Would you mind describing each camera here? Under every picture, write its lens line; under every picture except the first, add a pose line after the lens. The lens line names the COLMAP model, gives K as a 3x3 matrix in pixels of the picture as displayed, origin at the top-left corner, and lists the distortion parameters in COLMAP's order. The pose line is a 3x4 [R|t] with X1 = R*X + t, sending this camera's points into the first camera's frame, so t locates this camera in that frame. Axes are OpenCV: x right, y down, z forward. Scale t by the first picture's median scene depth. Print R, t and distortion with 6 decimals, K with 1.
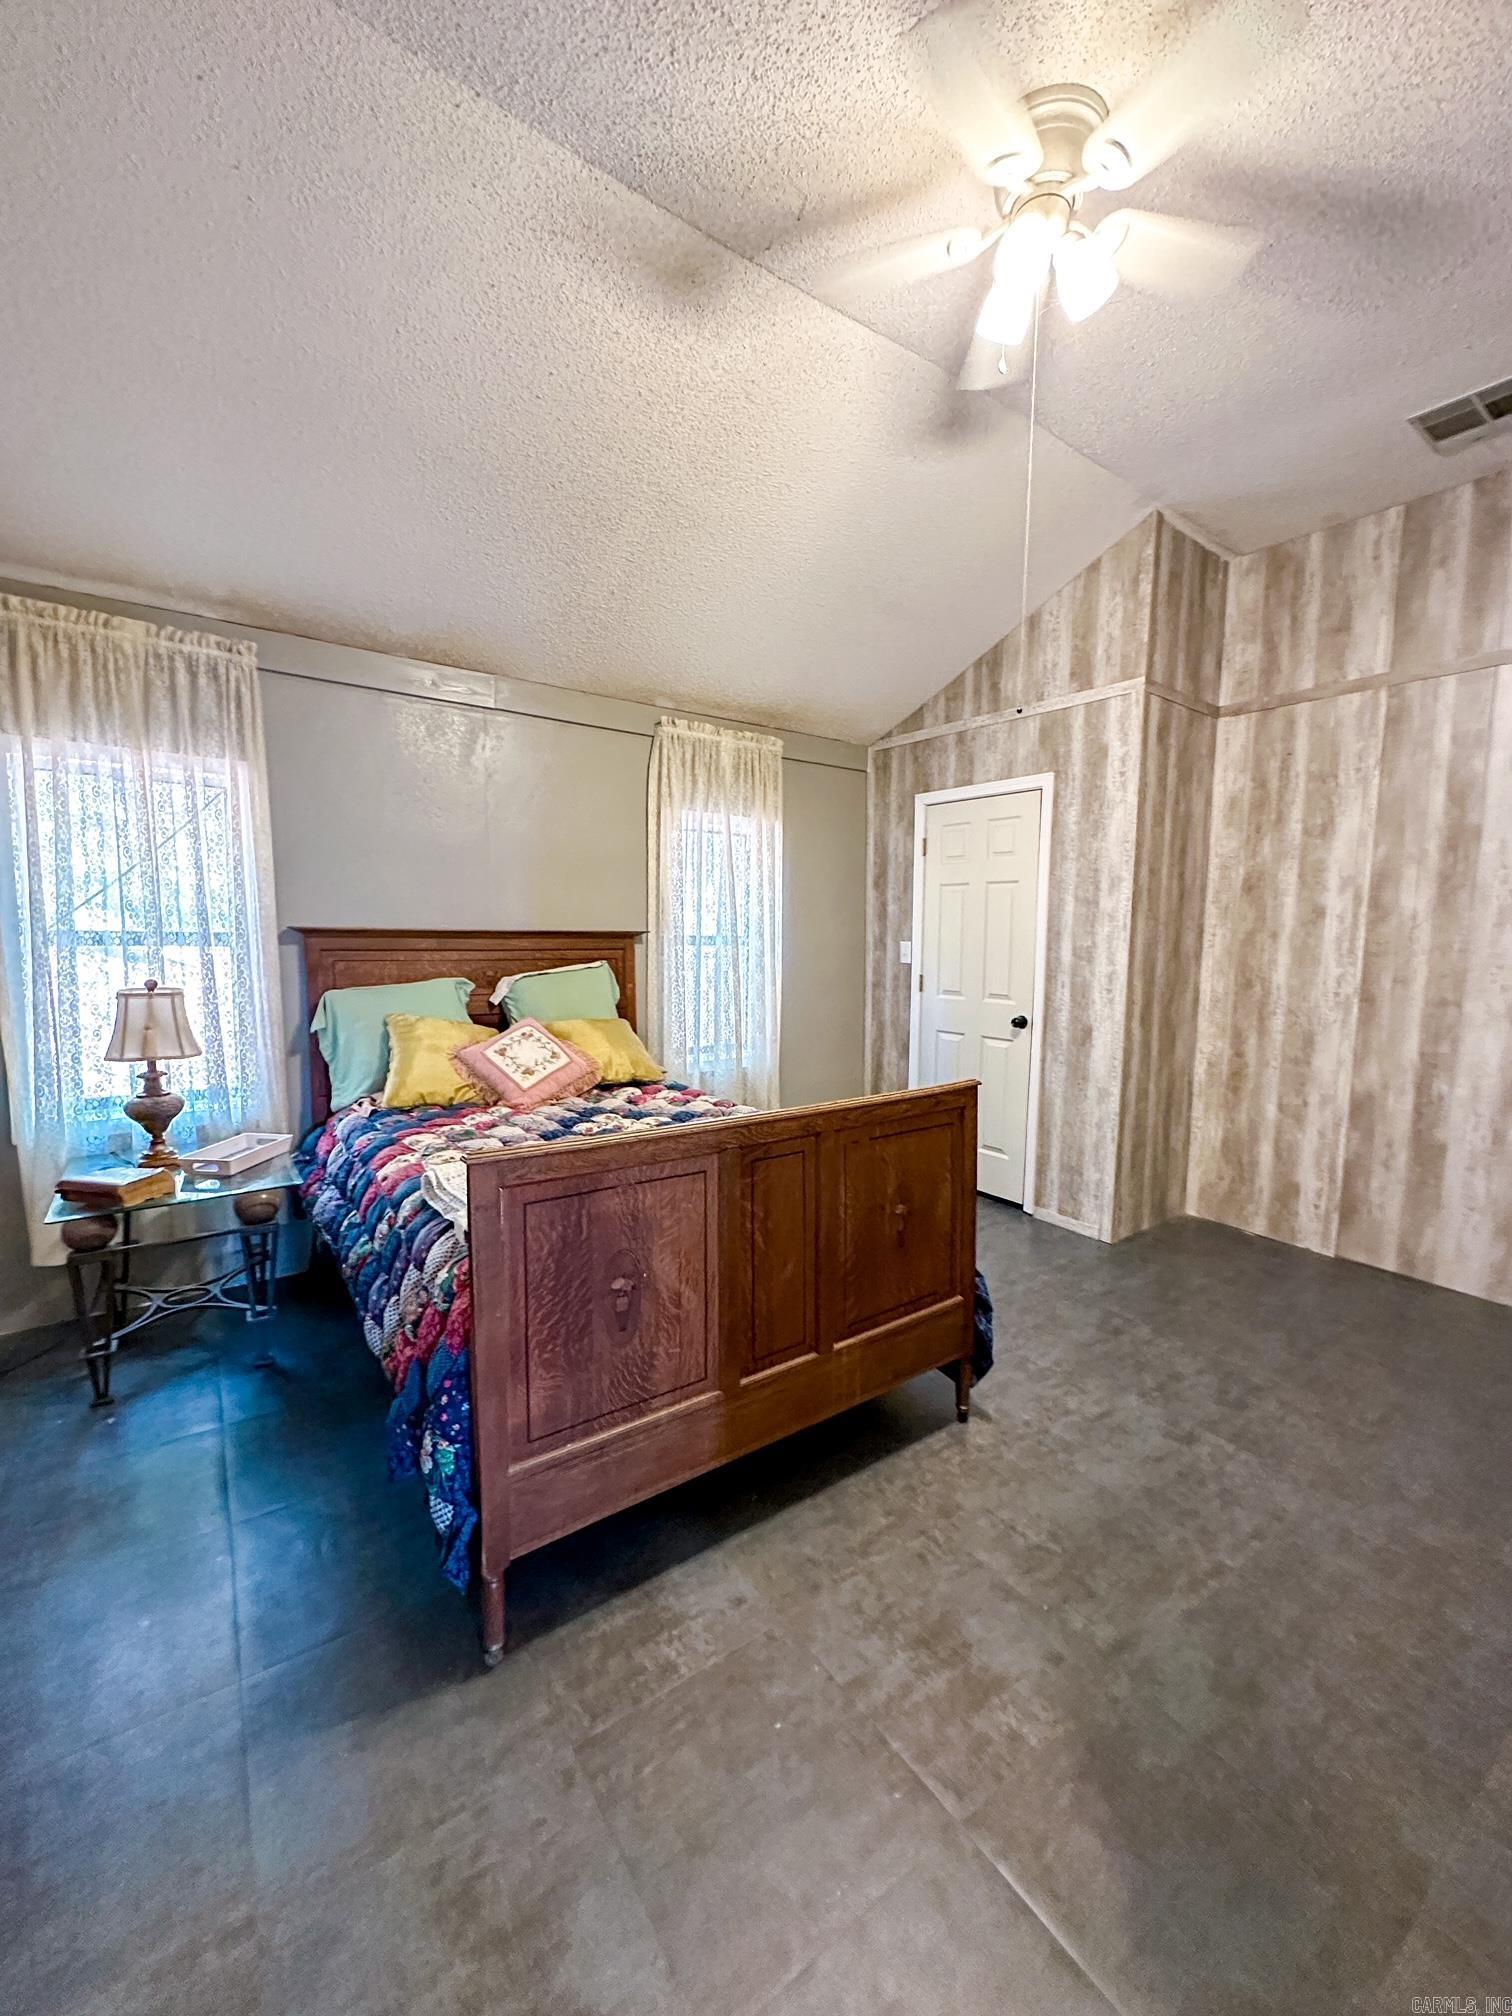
lens RADIAL K [[808.6, 0, 758.9], [0, 808.6, 1011.1], [0, 0, 1]] dist [-0.001041, -0.000230]
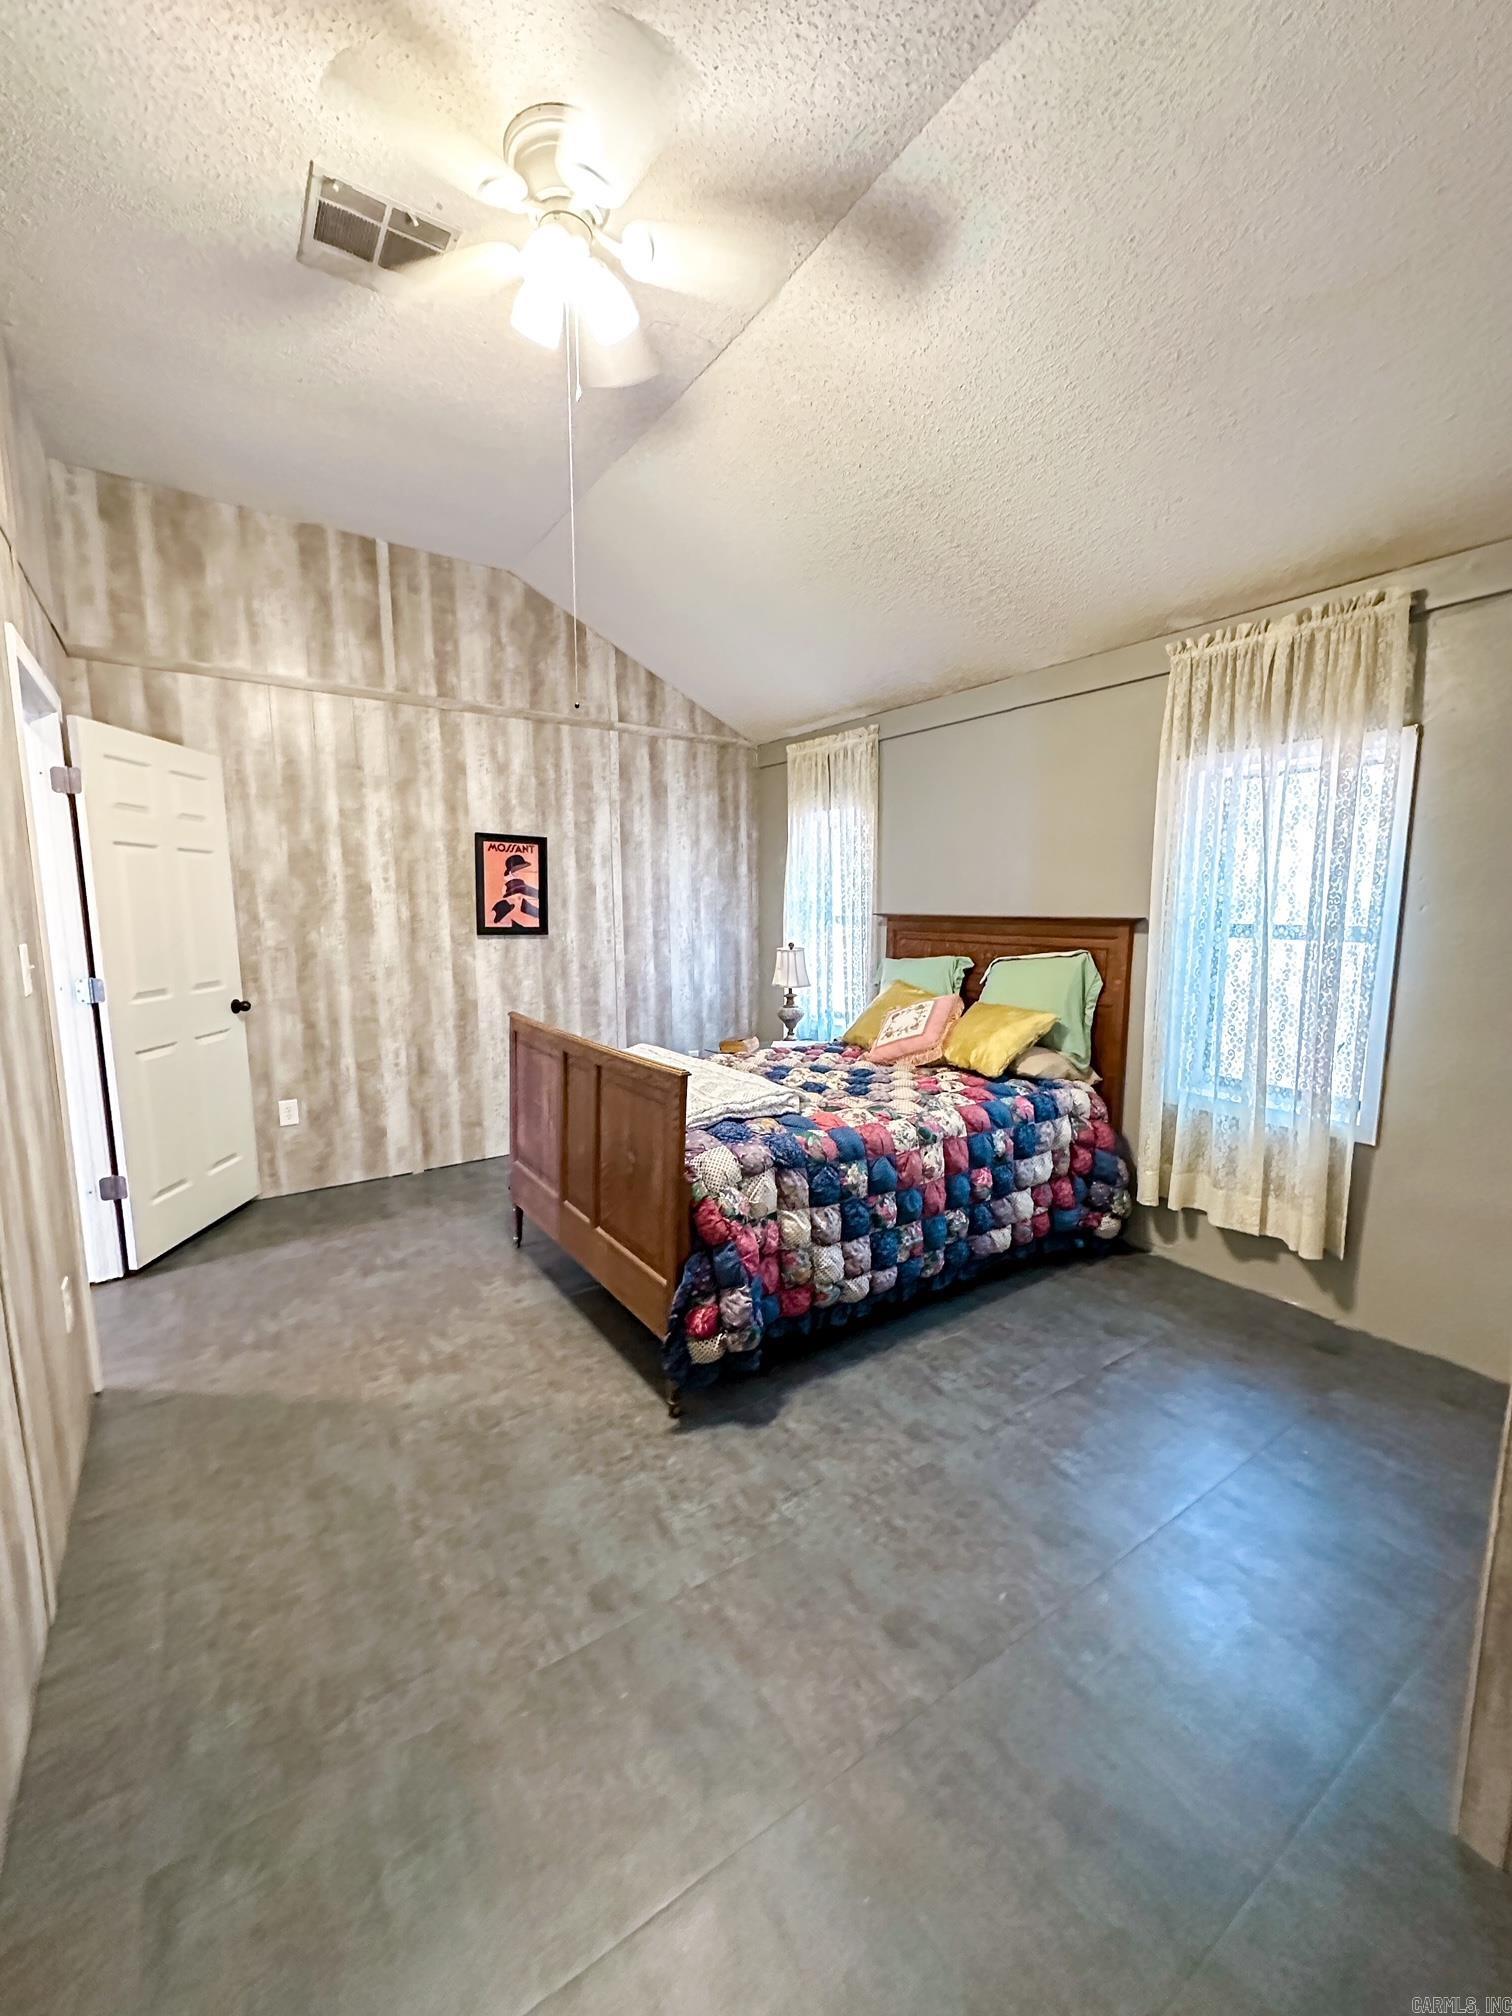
lens RADIAL K [[808.6, 0, 758.9], [0, 808.6, 1011.1], [0, 0, 1]] dist [-0.001041, -0.000230]
pose [[-0.024756, 0.115585, -0.992989, 1.363908], [-0.104601, 0.987542, 0.117559, -0.119669], [0.994206, 0.106778, -0.012357, 1.244423]]
